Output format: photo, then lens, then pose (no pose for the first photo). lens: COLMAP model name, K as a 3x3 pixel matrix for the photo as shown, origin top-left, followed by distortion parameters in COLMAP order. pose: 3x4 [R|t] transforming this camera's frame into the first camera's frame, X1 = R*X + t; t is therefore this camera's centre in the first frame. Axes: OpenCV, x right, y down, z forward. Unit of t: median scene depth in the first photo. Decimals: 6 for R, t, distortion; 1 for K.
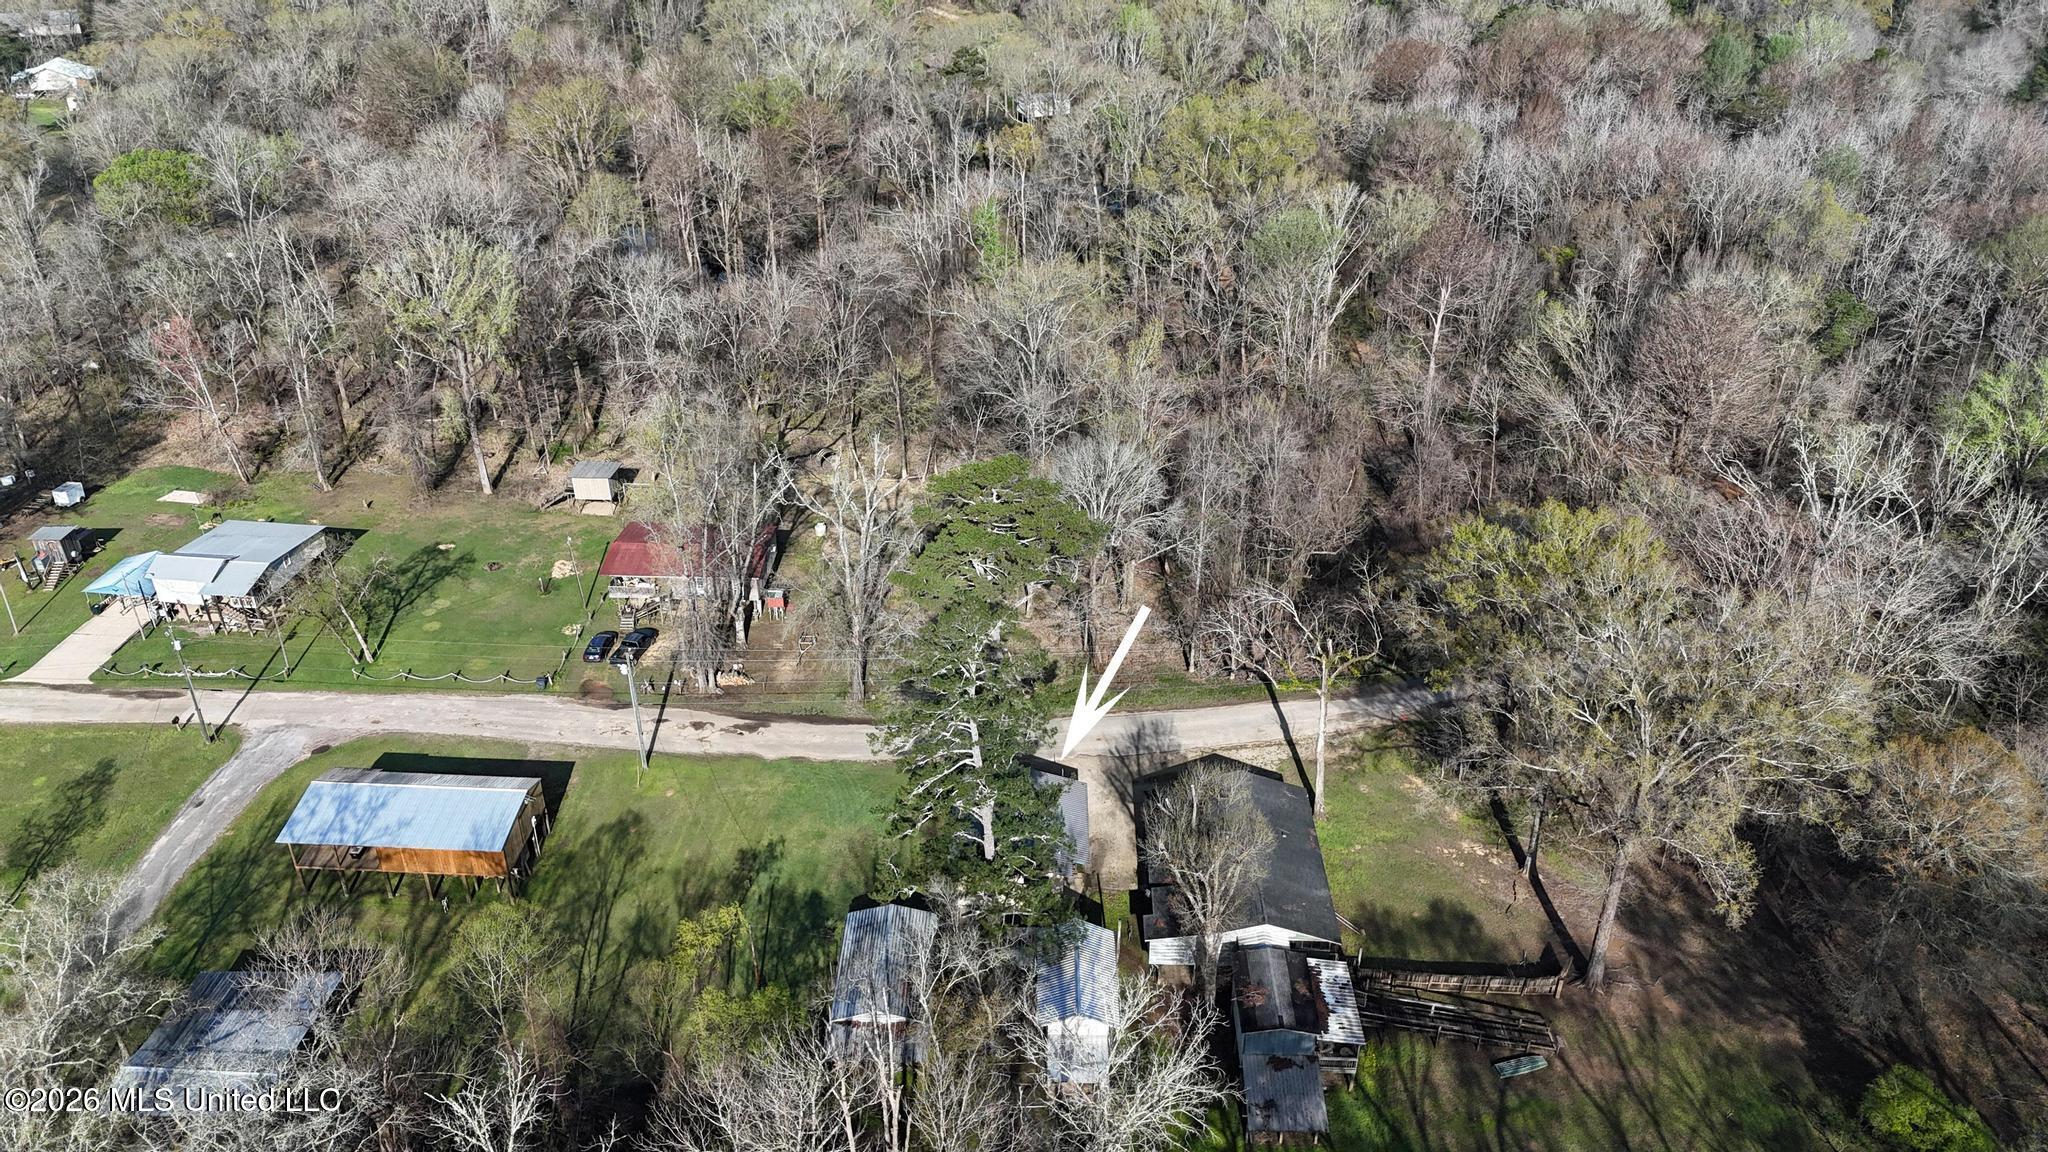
lens RADIAL K [[1496.5, 0, 1024.0], [0, 1496.5, 576.0], [0, 0, 1]] dist [0.093040, -0.101213]
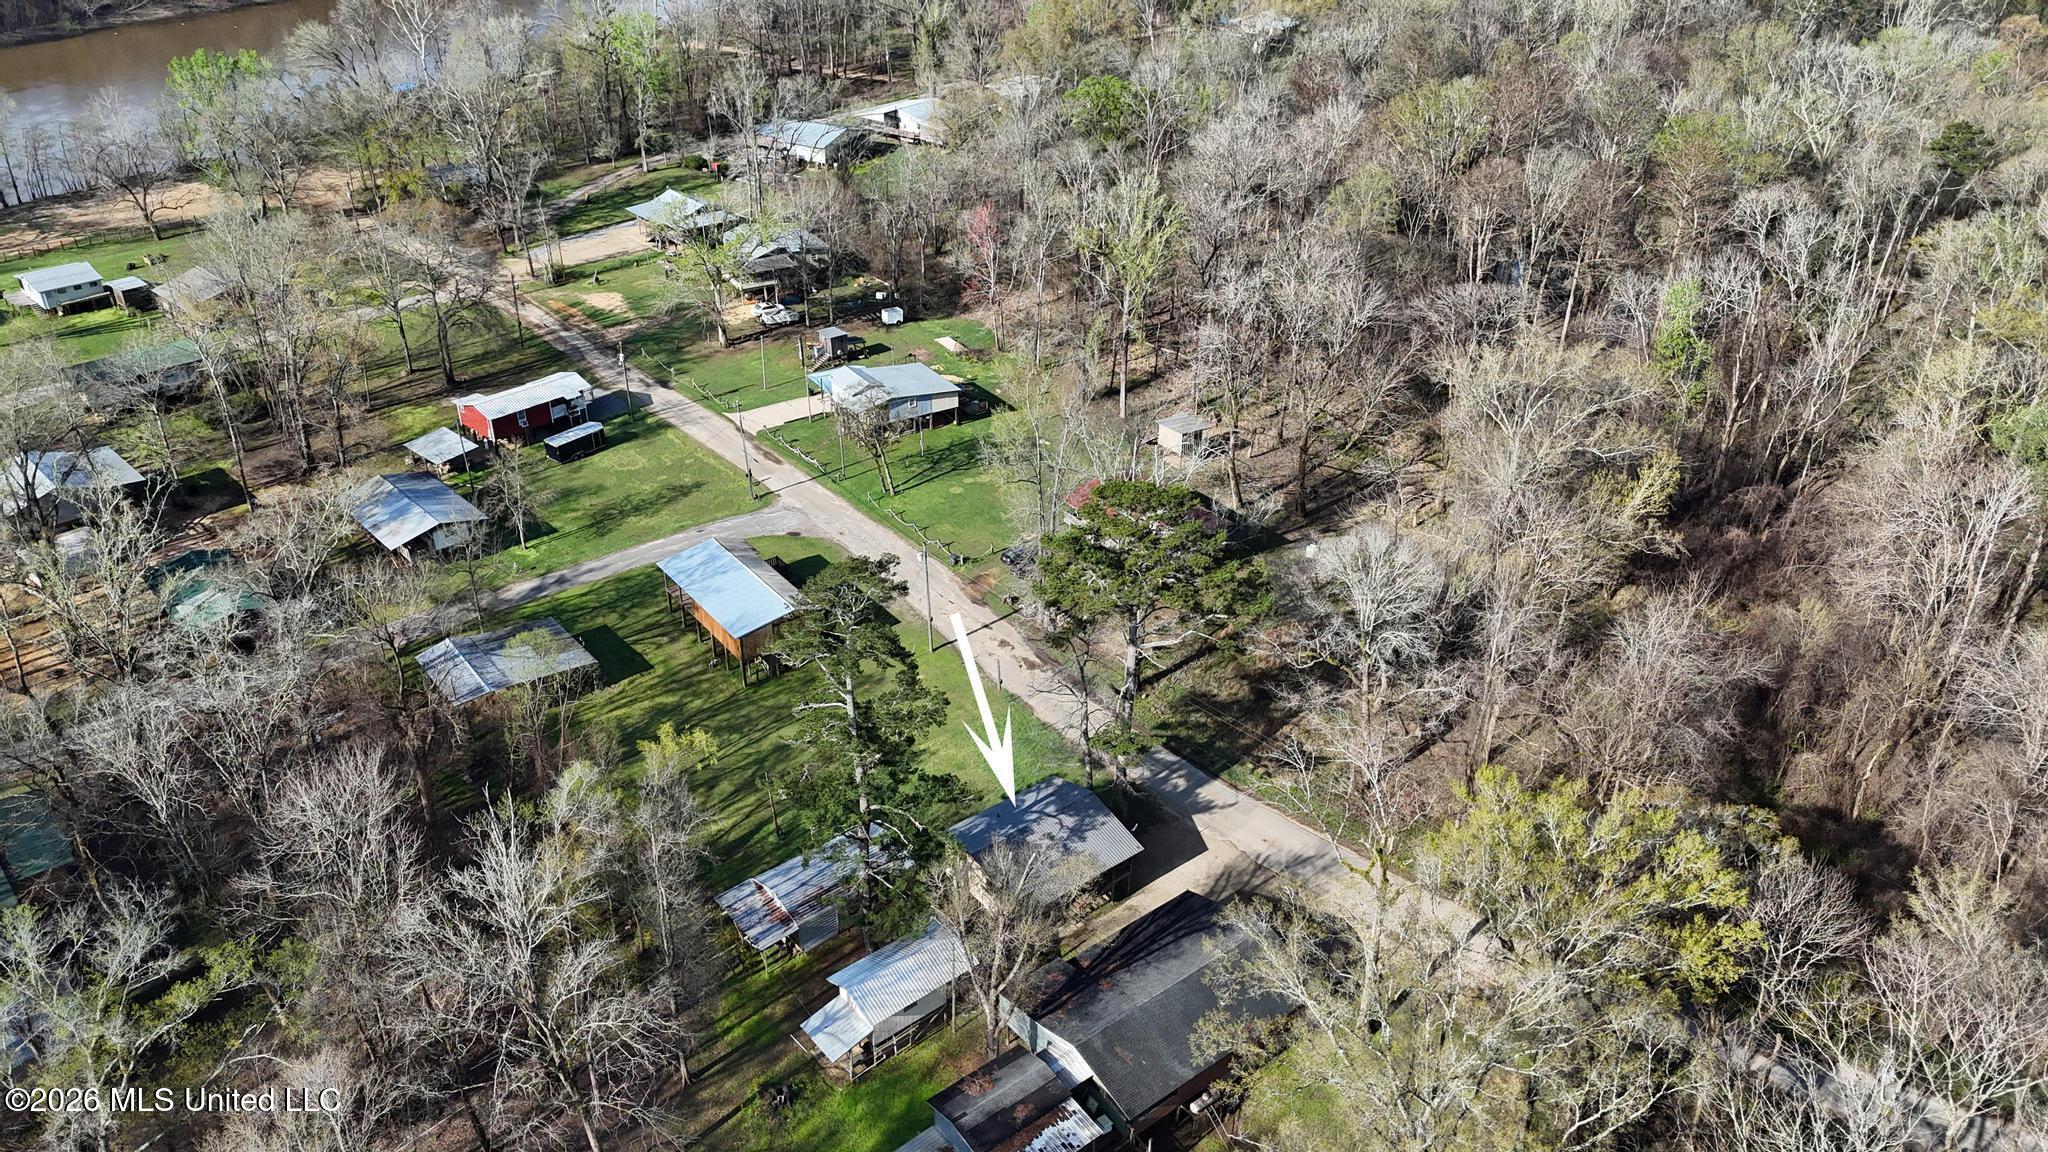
lens RADIAL K [[1496.5, 0, 1024.0], [0, 1496.5, 576.0], [0, 0, 1]] dist [0.093040, -0.101213]
pose [[0.633331, 0.383093, -0.672407, 0.494014], [-0.381673, 0.910478, 0.159238, -0.121445], [0.673215, 0.155789, 0.722850, 0.217382]]
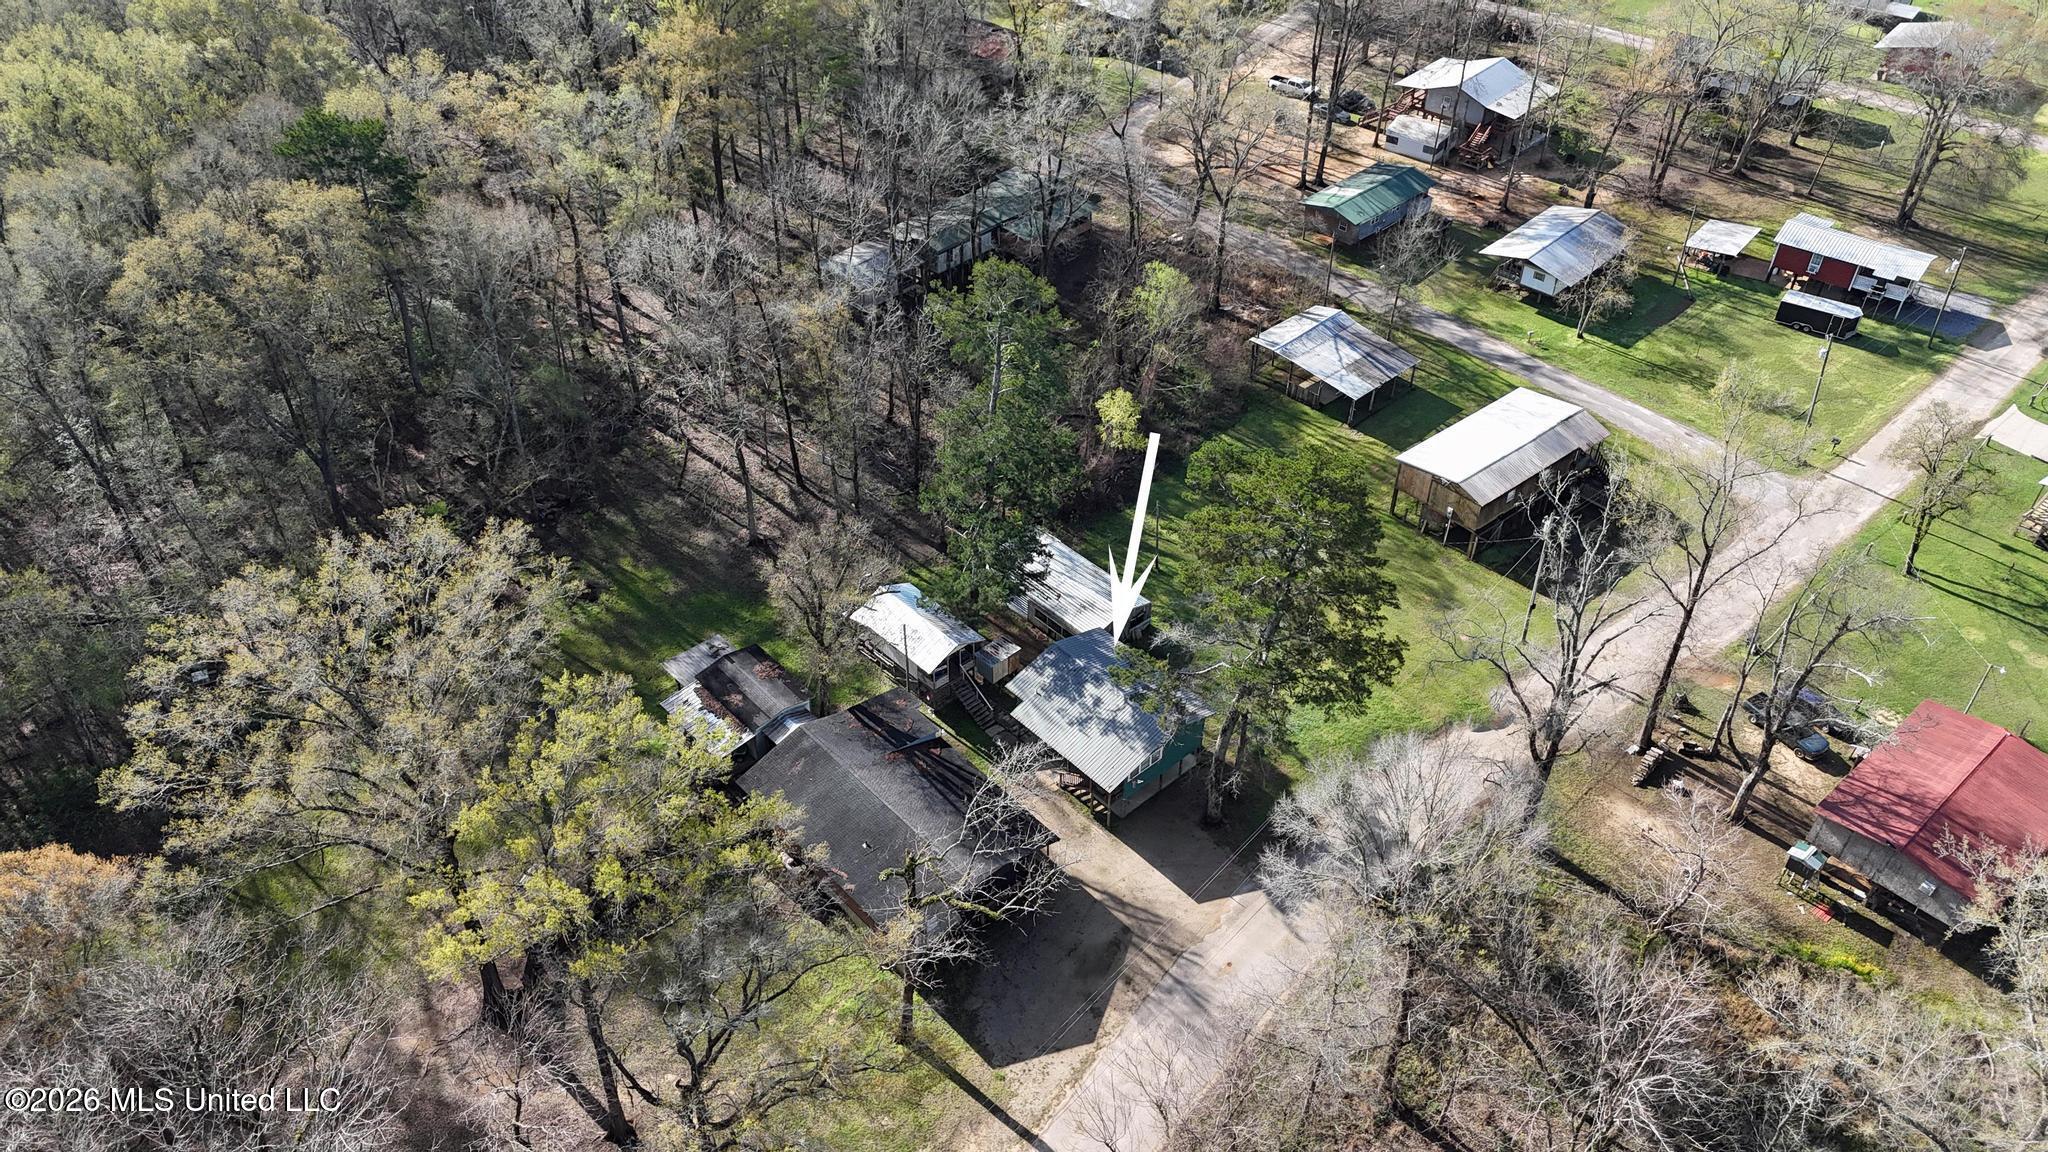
lens RADIAL K [[1496.5, 0, 1024.0], [0, 1496.5, 576.0], [0, 0, 1]] dist [0.093040, -0.101213]
pose [[-0.738916, 0.419214, -0.527507, 0.403504], [-0.339768, 0.444243, 0.828979, -0.503594], [0.581861, 0.791775, -0.185823, 0.906909]]
